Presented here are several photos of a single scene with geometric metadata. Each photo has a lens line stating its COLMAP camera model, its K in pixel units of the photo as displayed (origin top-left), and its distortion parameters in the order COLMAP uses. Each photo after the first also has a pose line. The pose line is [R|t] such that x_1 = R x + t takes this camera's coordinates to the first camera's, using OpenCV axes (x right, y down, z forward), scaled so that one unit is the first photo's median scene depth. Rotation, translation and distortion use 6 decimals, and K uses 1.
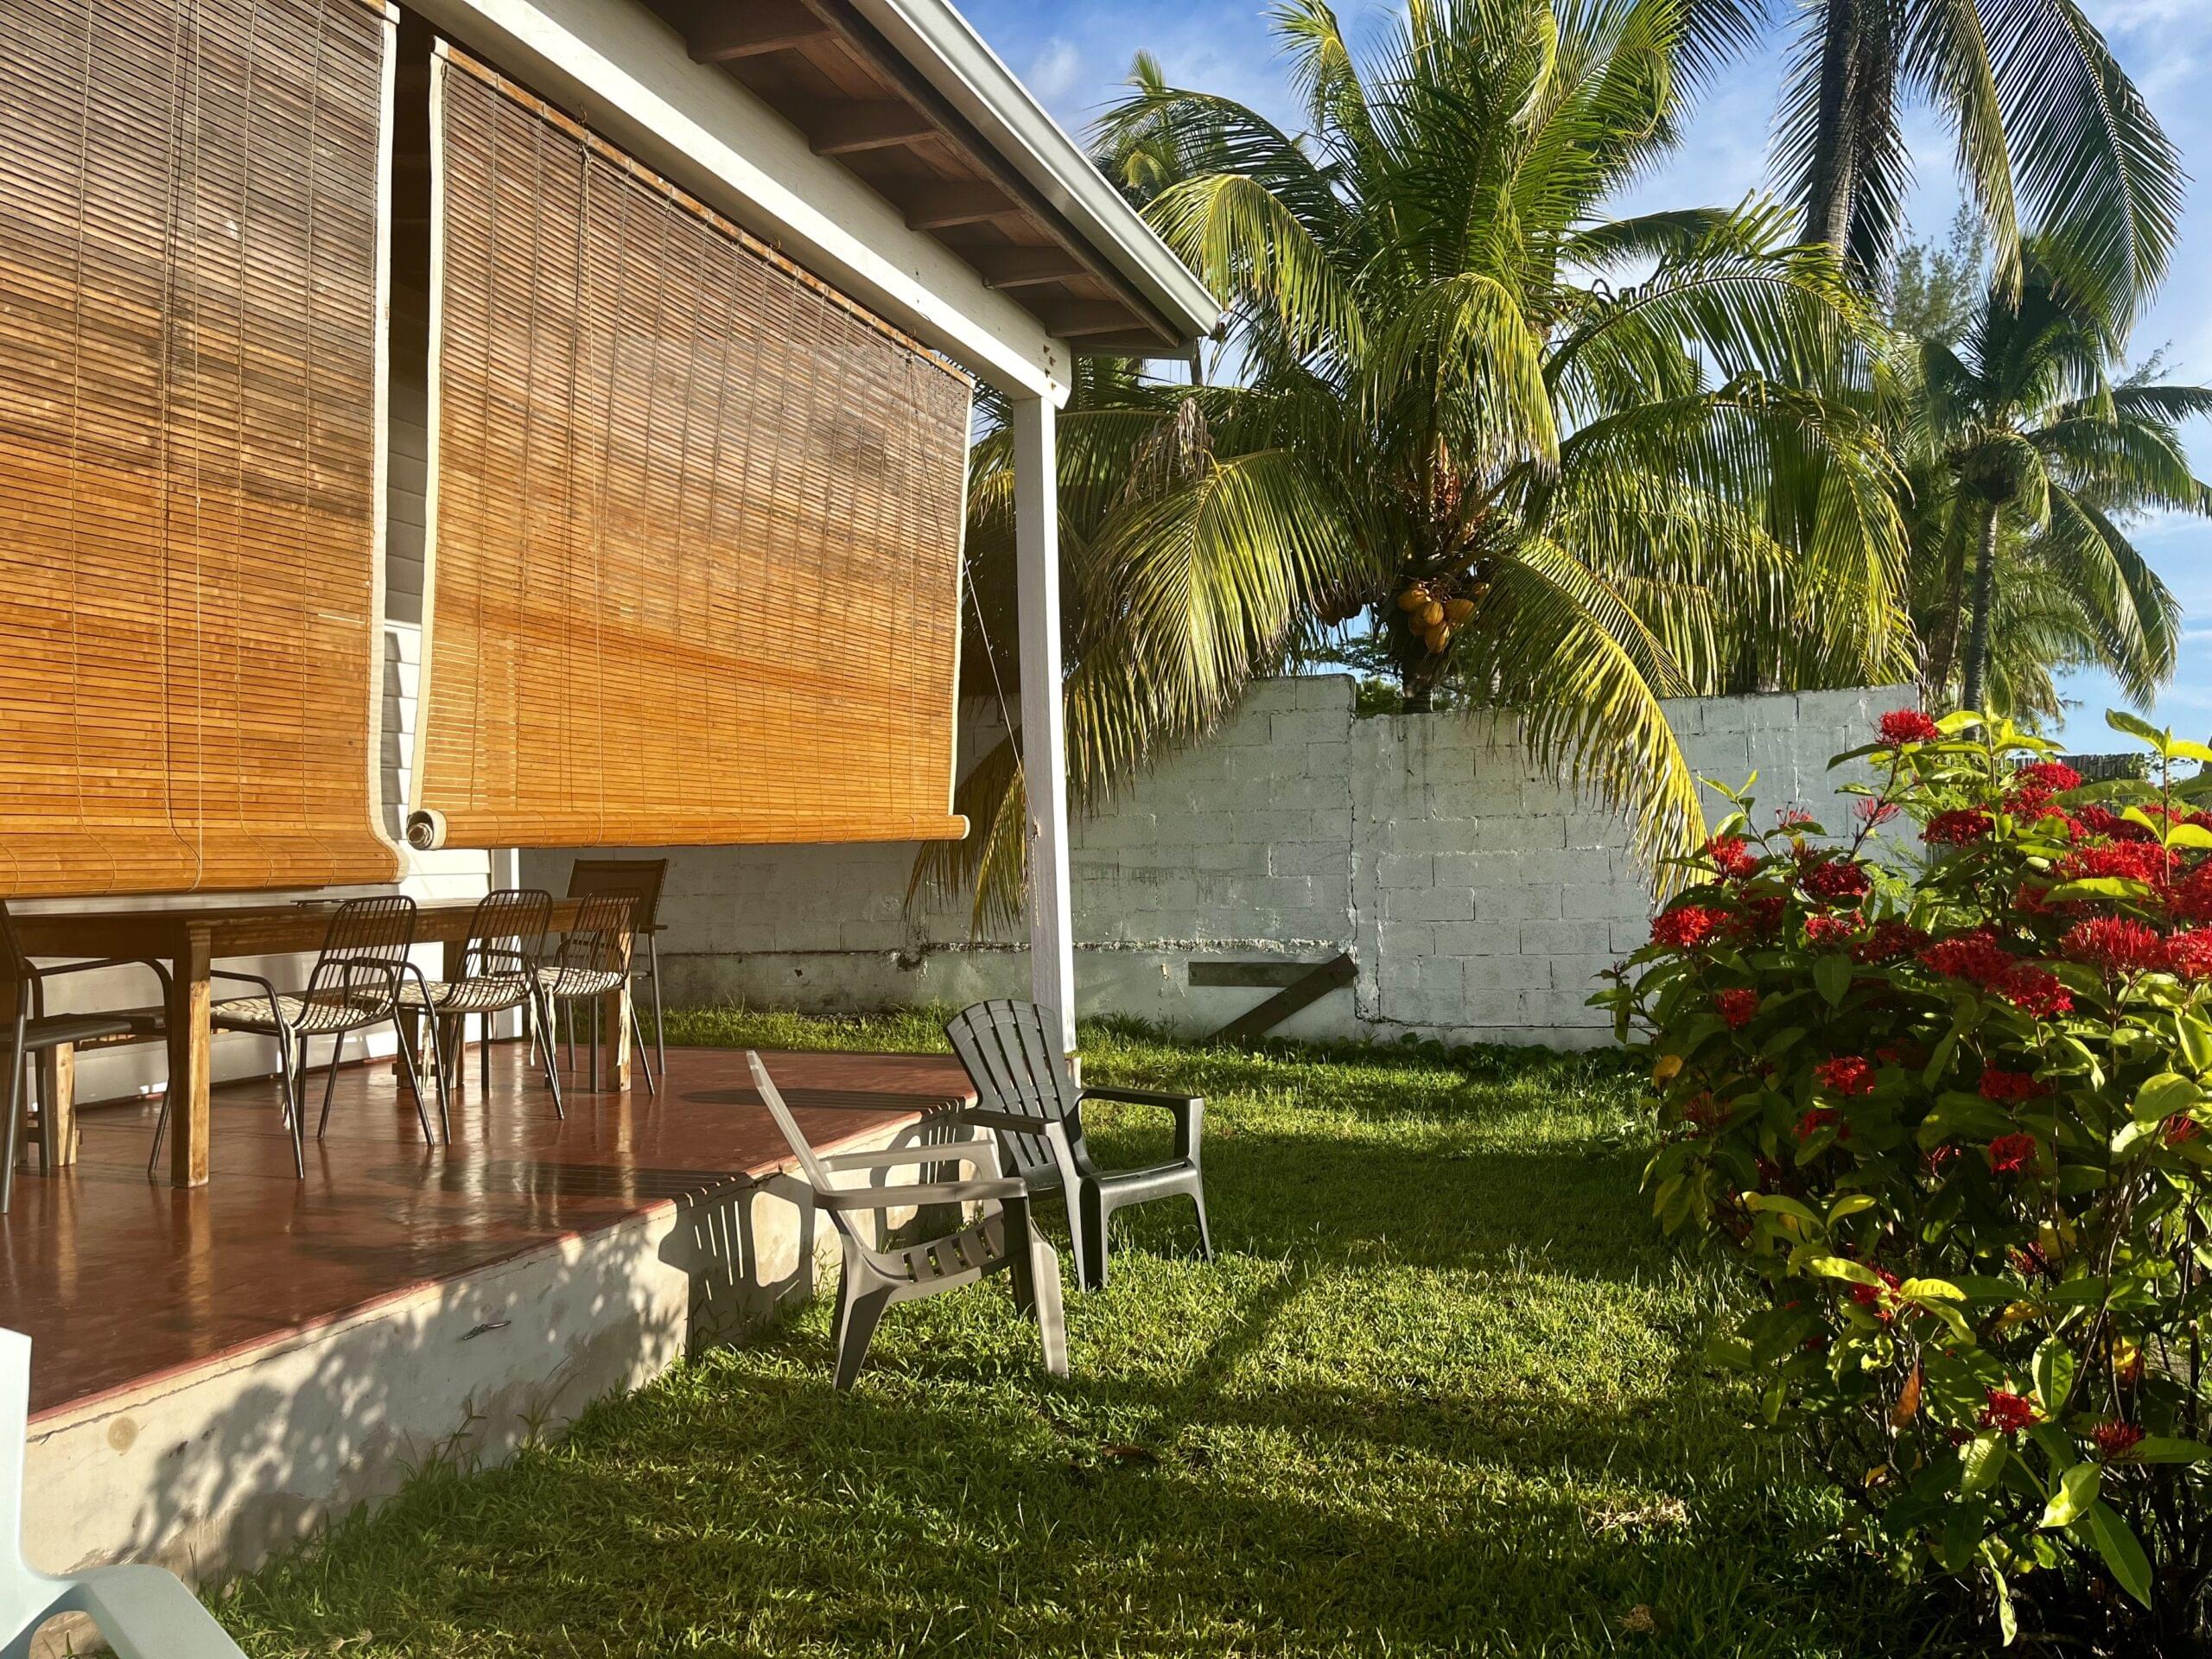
lens RADIAL K [[1662.7, 0, 1111.5], [0, 1662.7, 837.6], [0, 0, 1]] dist [0.059017, -0.091080]
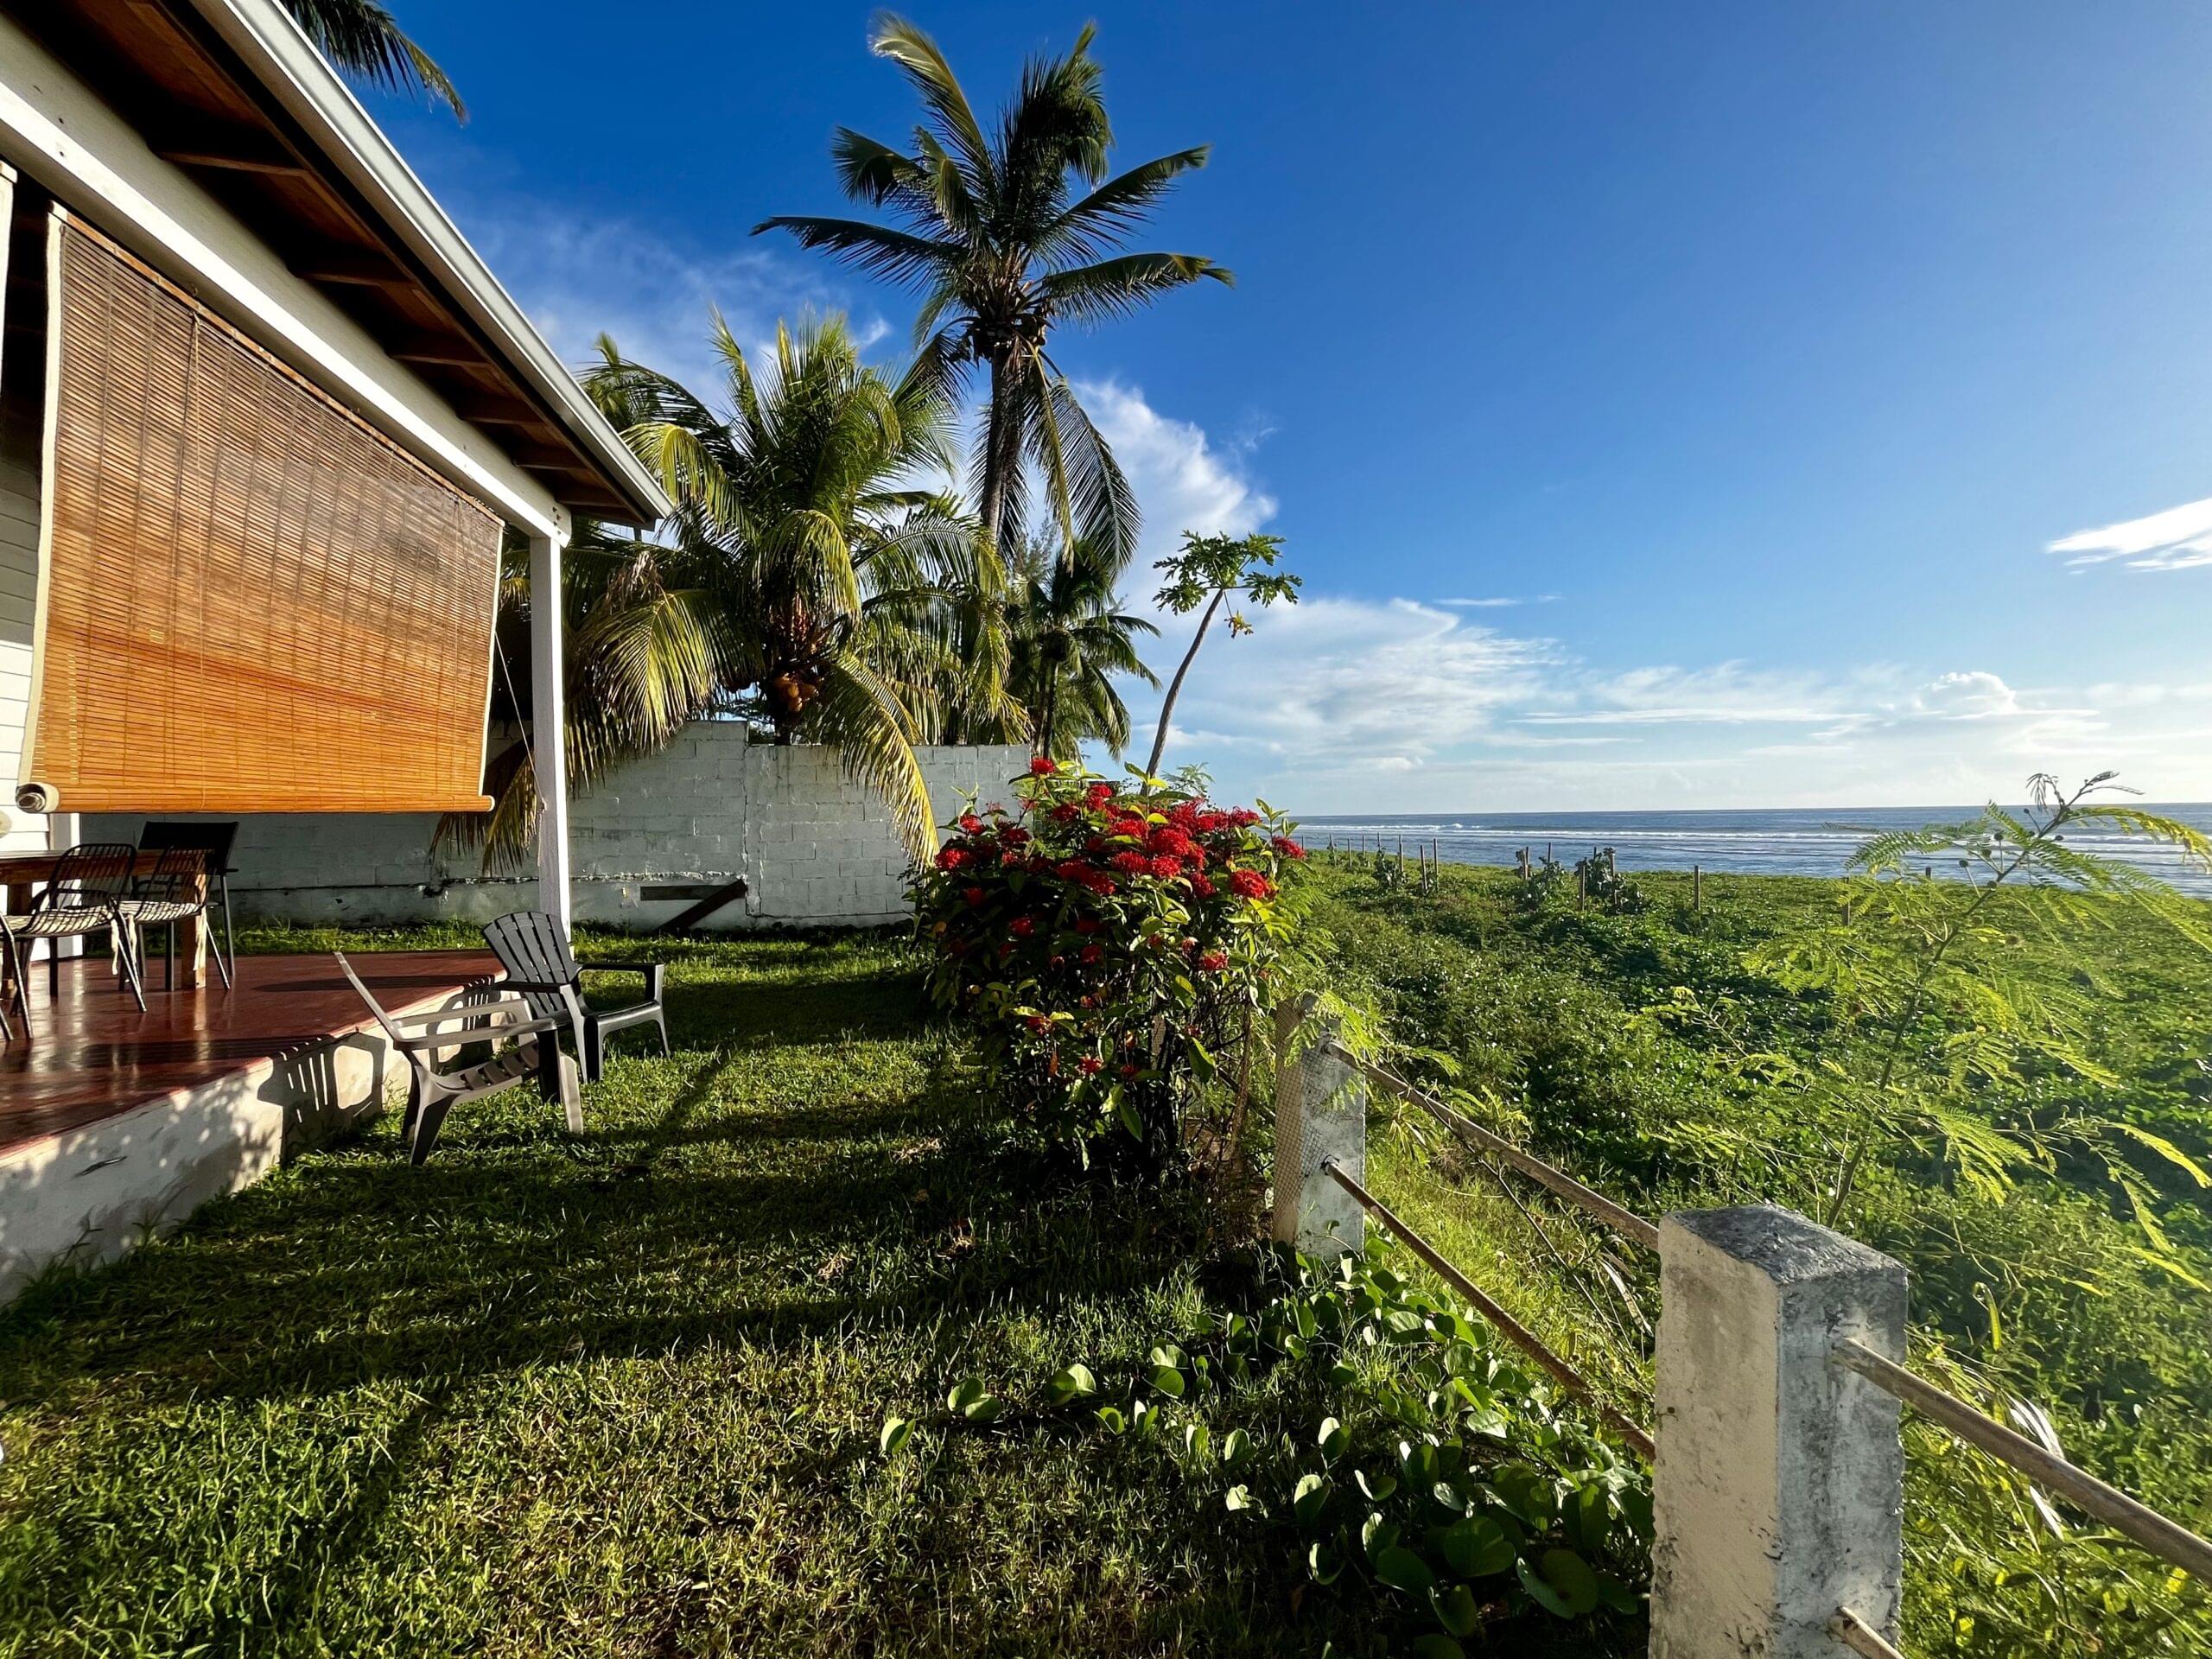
lens RADIAL K [[892.2, 0, 1101.2], [0, 892.2, 823.4], [0, 0, 1]] dist [0.001979, -0.003302]
pose [[0.858829, 0.008564, 0.512191, -0.036452], [-0.013198, 0.999898, 0.005411, 0.000452], [-0.512093, -0.011407, 0.858855, -0.026475]]
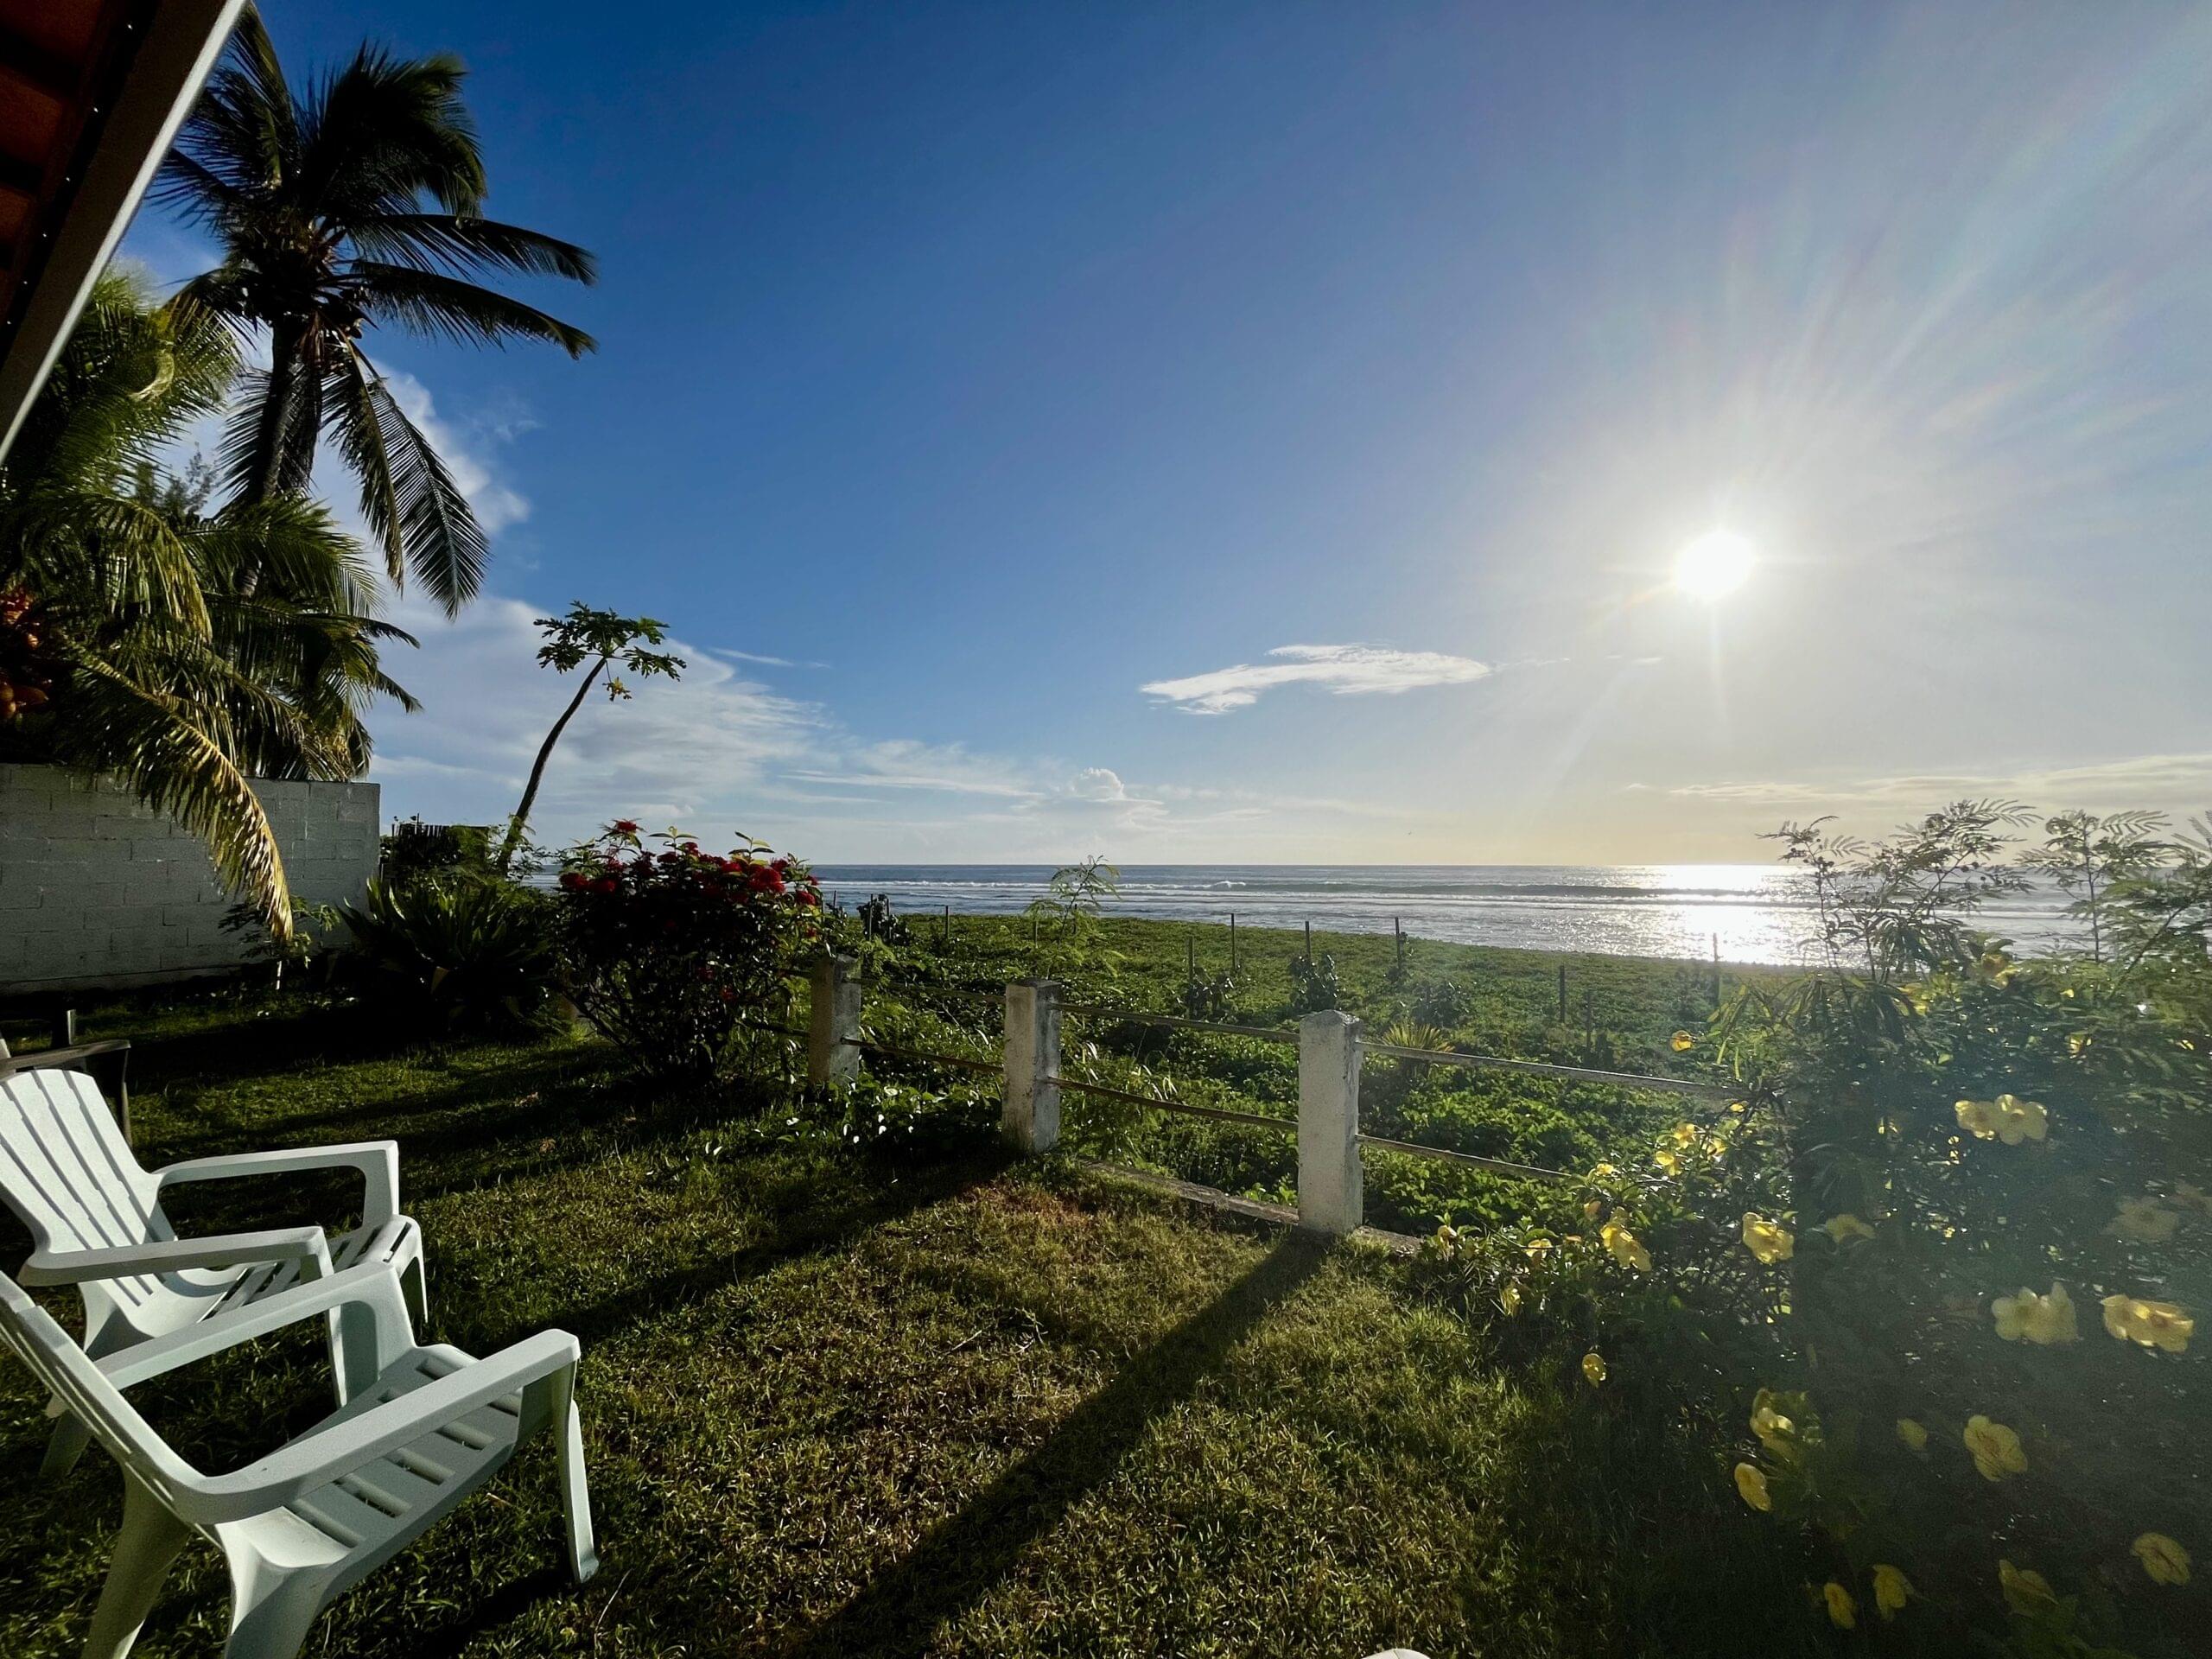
lens RADIAL K [[892.2, 0, 1101.2], [0, 892.2, 823.4], [0, 0, 1]] dist [0.001979, -0.003302]
pose [[0.255717, 0.068191, 0.964344, -0.695317], [-0.019410, 0.997670, -0.065400, 0.018543], [-0.966557, -0.001994, 0.256445, -0.232834]]
